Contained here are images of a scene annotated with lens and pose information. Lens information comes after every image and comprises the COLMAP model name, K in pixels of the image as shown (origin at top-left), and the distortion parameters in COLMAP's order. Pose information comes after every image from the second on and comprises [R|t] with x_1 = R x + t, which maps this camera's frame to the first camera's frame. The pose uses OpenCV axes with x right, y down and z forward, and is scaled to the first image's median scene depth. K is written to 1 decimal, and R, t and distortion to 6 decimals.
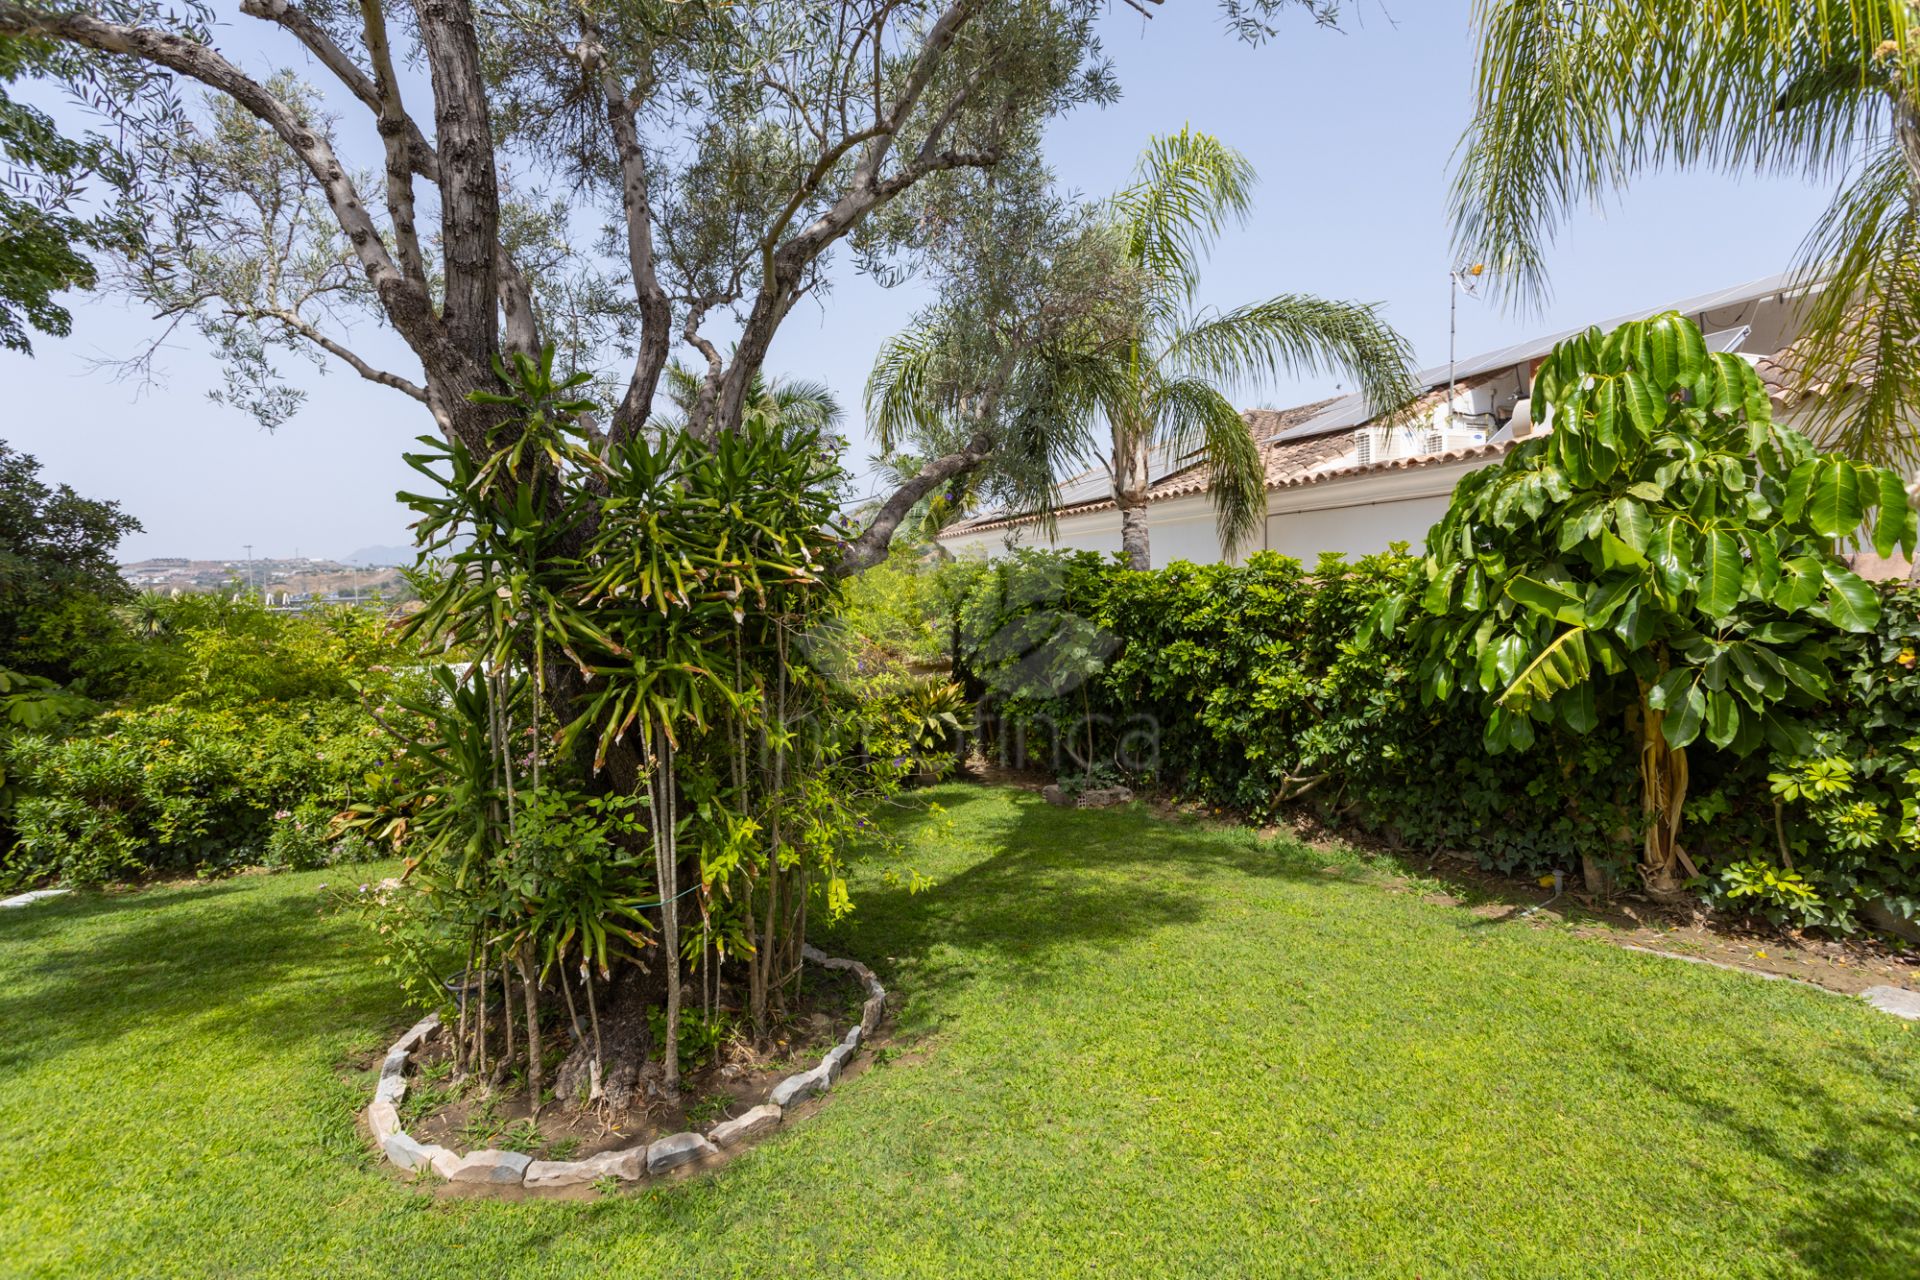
lens RADIAL K [[885.0, 0, 969.9], [0, 885.0, 632.0], [0, 0, 1]] dist [0.001731, 0.000733]
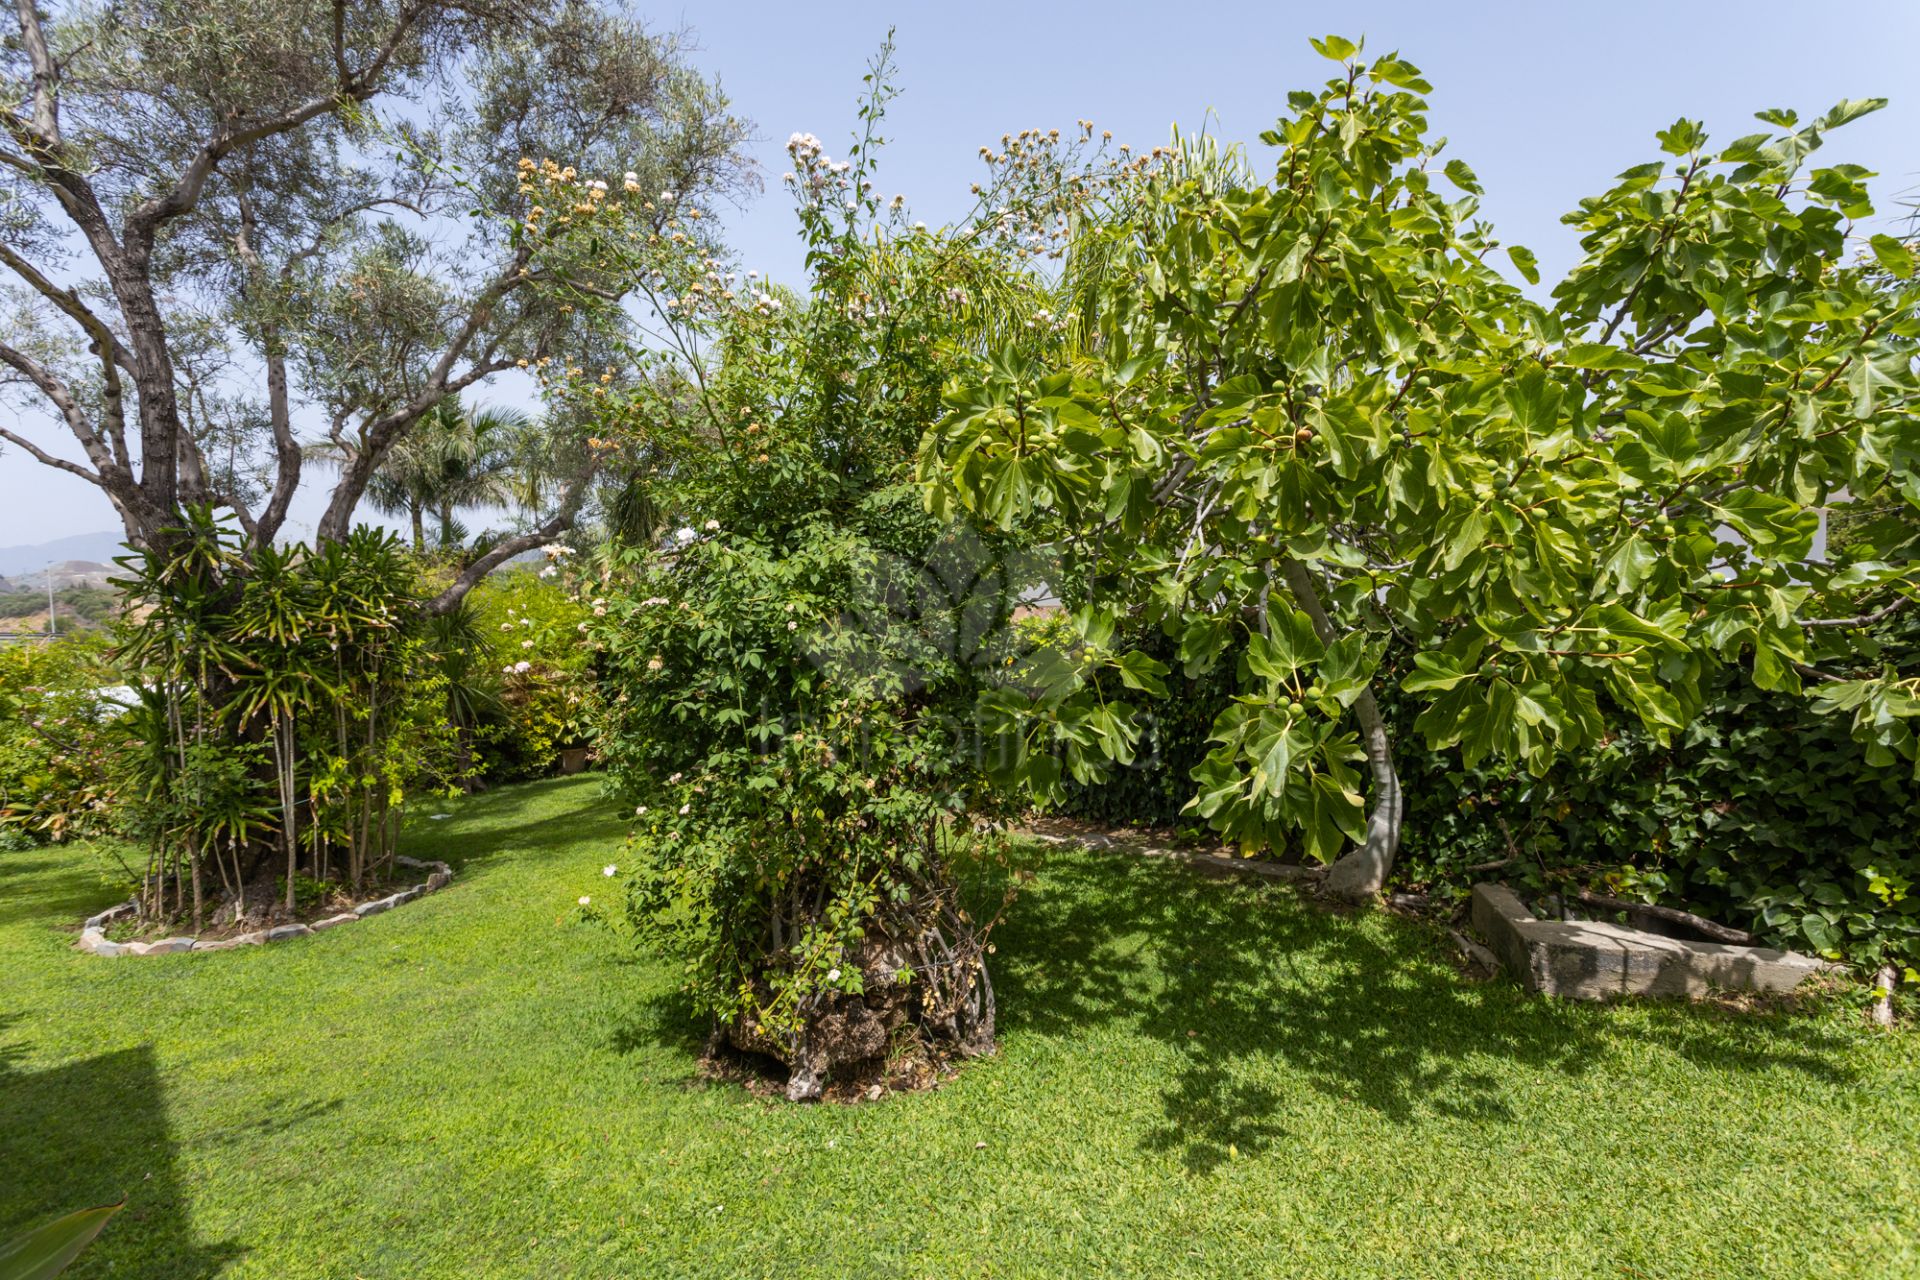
lens RADIAL K [[885.0, 0, 969.9], [0, 885.0, 632.0], [0, 0, 1]] dist [0.001731, 0.000733]
pose [[0.965138, -0.003934, 0.261711, 0.519760], [0.008831, 0.999807, -0.017539, -0.003750], [-0.261592, 0.019238, 0.964987, -1.090640]]
